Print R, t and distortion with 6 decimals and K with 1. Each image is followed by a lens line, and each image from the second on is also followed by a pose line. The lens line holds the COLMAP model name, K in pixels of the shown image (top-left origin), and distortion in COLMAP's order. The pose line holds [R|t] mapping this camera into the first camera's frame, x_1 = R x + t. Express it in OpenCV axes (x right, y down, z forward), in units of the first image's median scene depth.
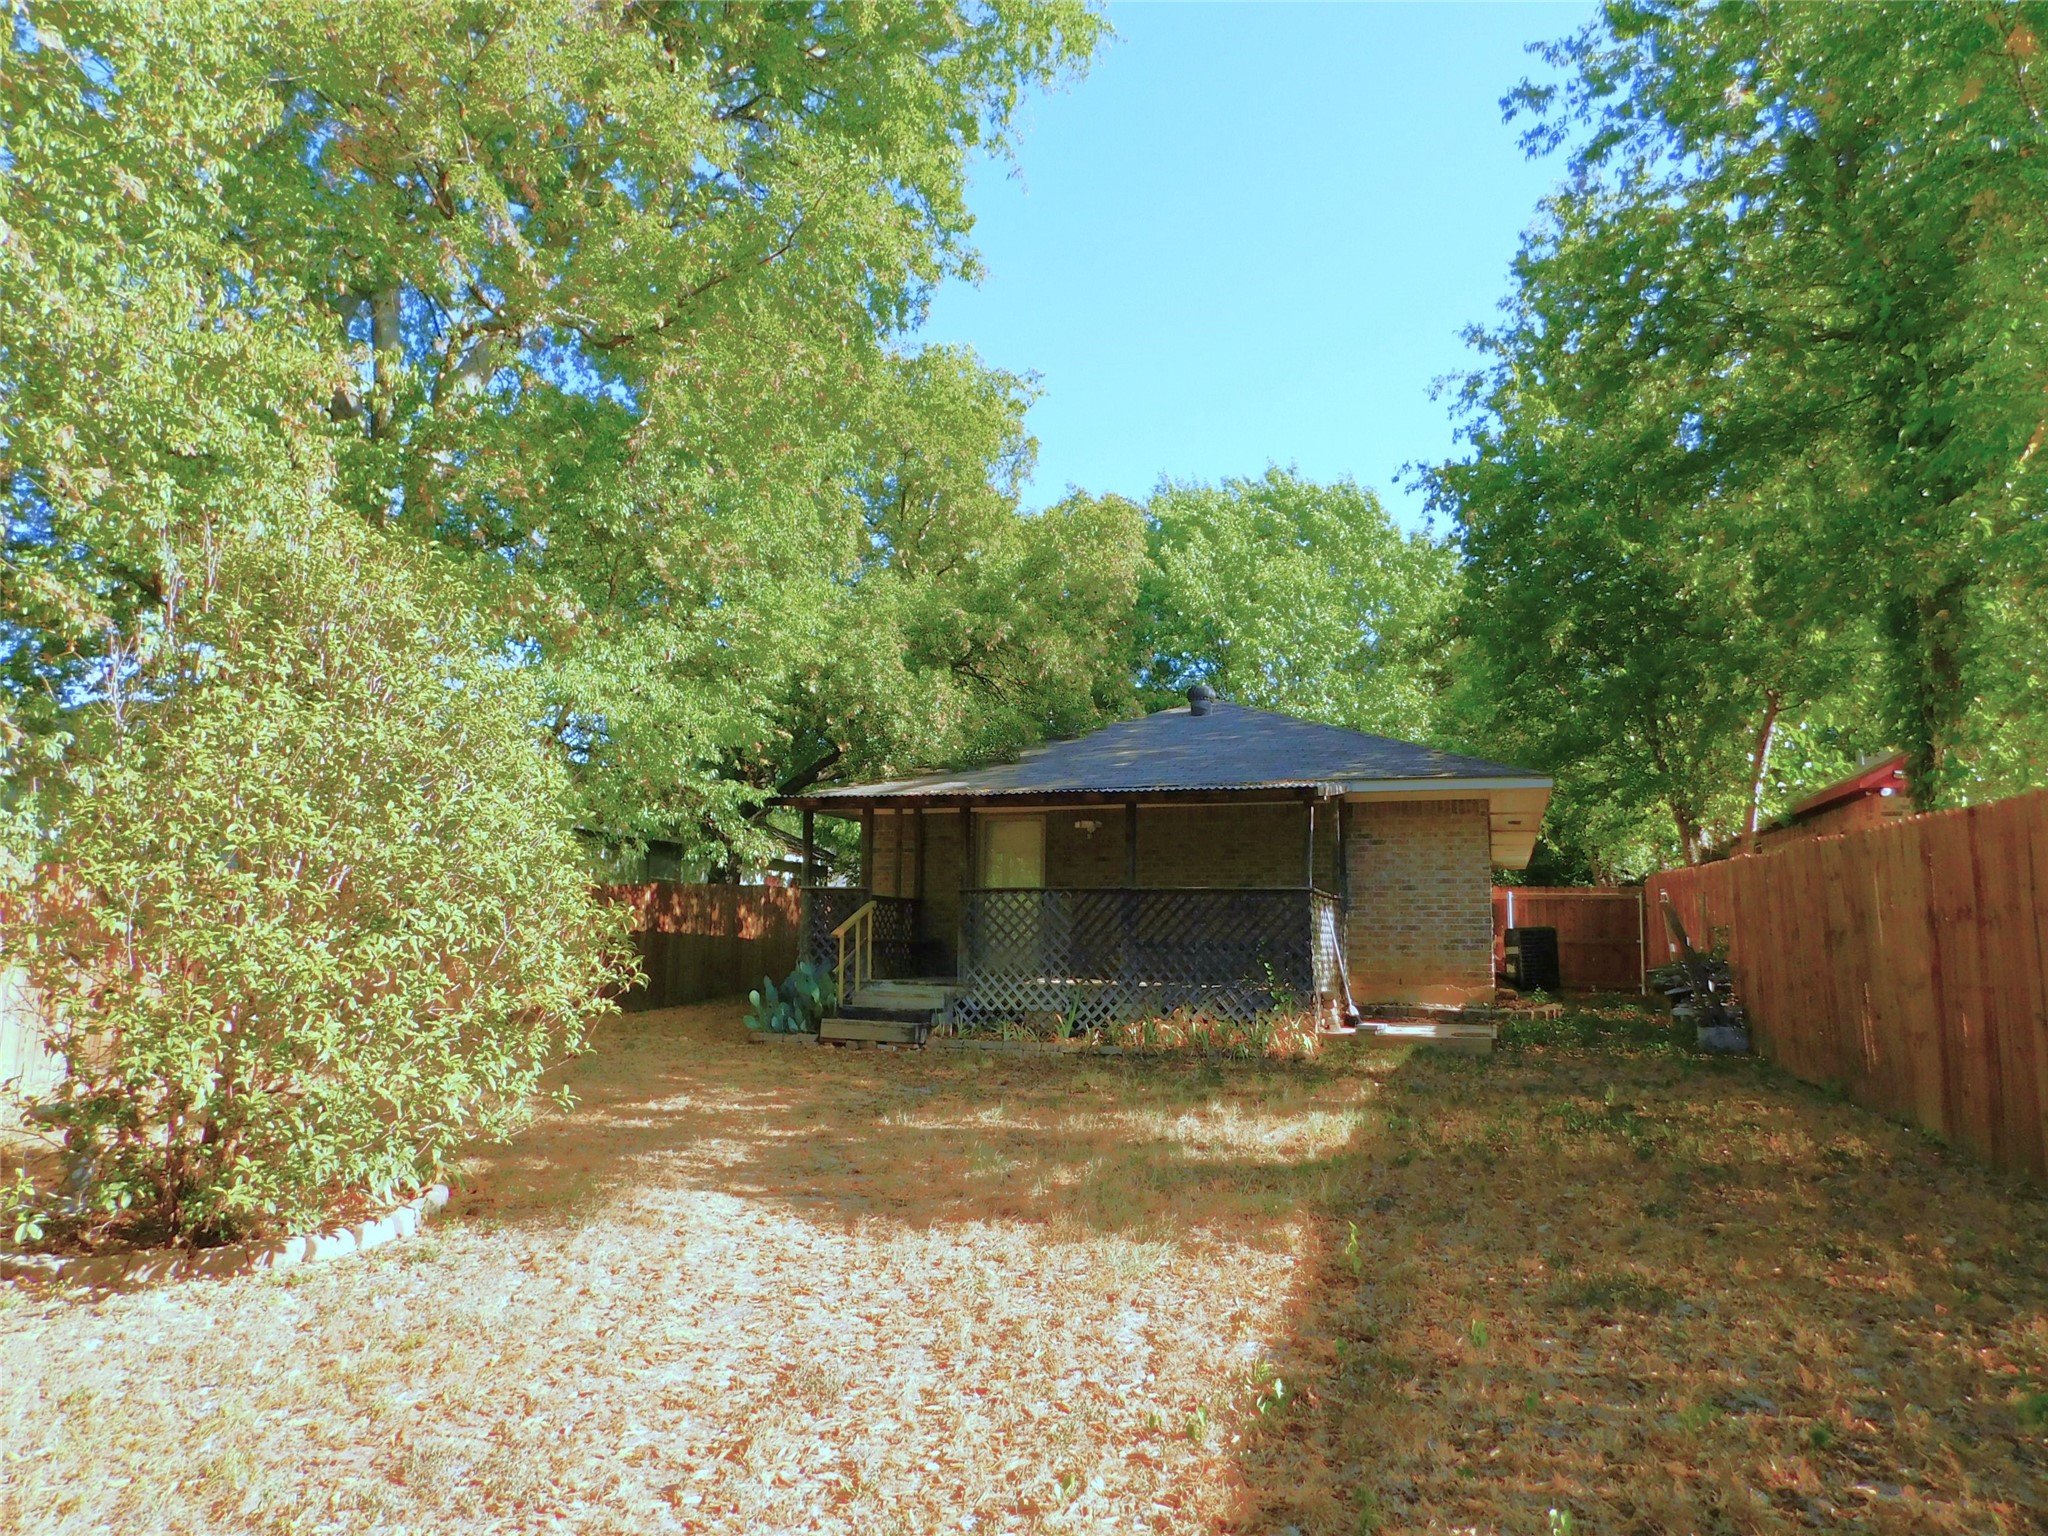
lens RADIAL K [[1346.5, 0, 1035.8], [0, 1346.5, 768.1], [0, 0, 1]] dist [-0.061762, 0.044860]
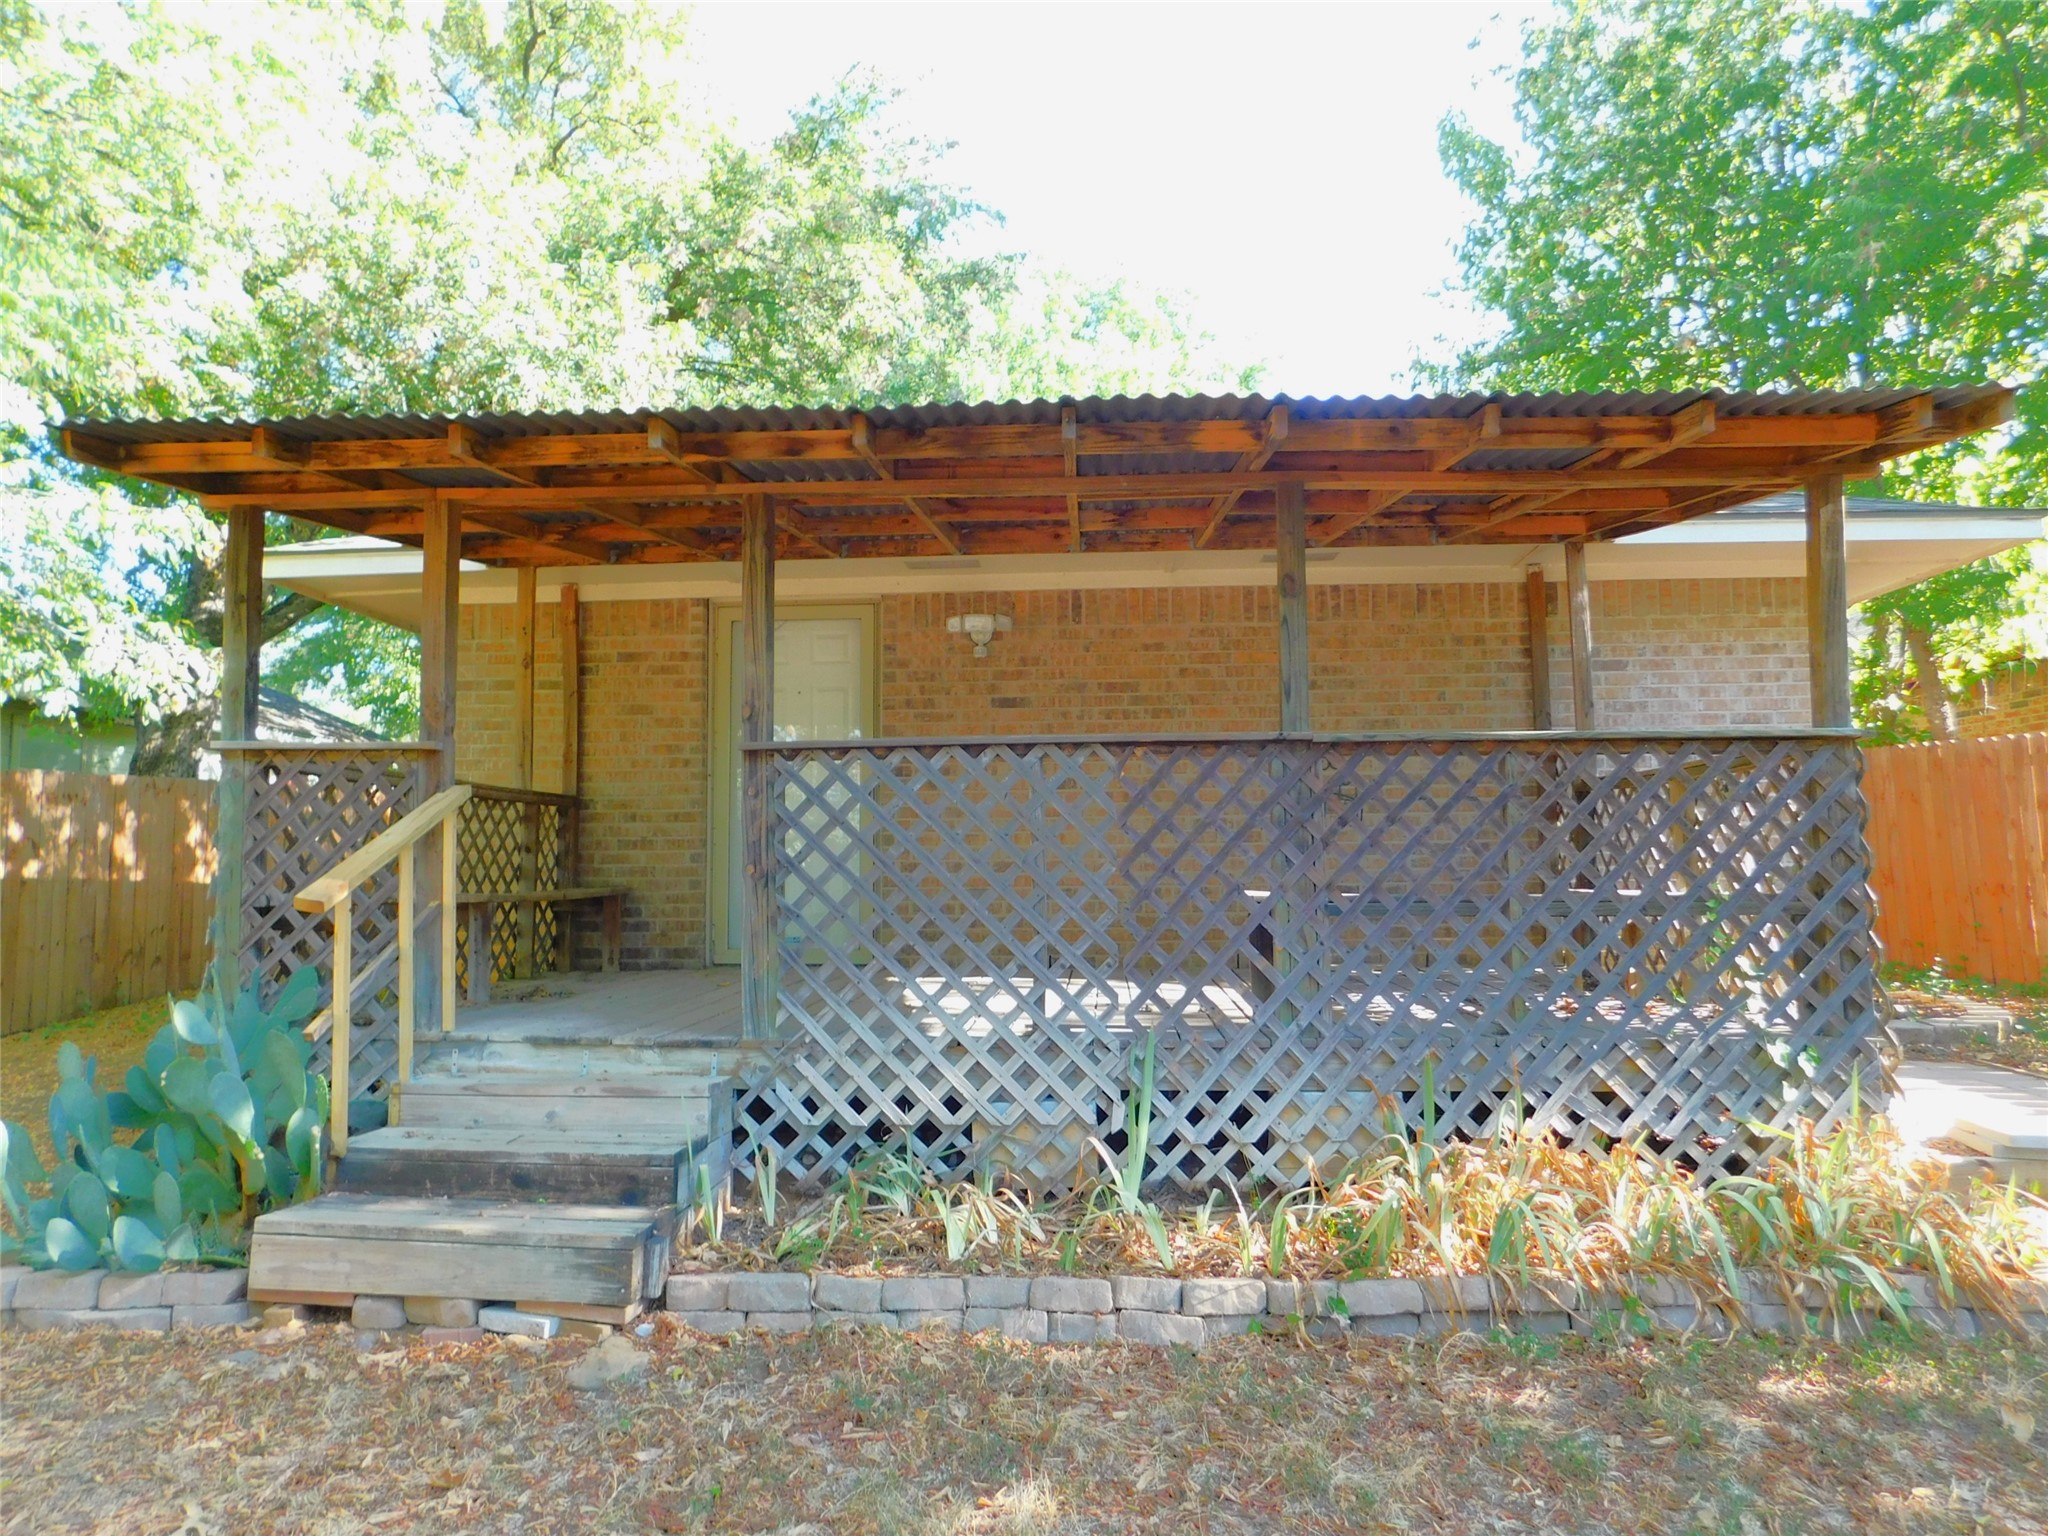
lens RADIAL K [[1346.5, 0, 1035.8], [0, 1346.5, 768.1], [0, 0, 1]] dist [-0.061762, 0.044860]
pose [[0.959634, 0.001158, 0.281250, -0.082499], [-0.017697, 0.998259, 0.056274, 0.078133], [-0.280695, -0.058980, 0.957983, 0.693453]]
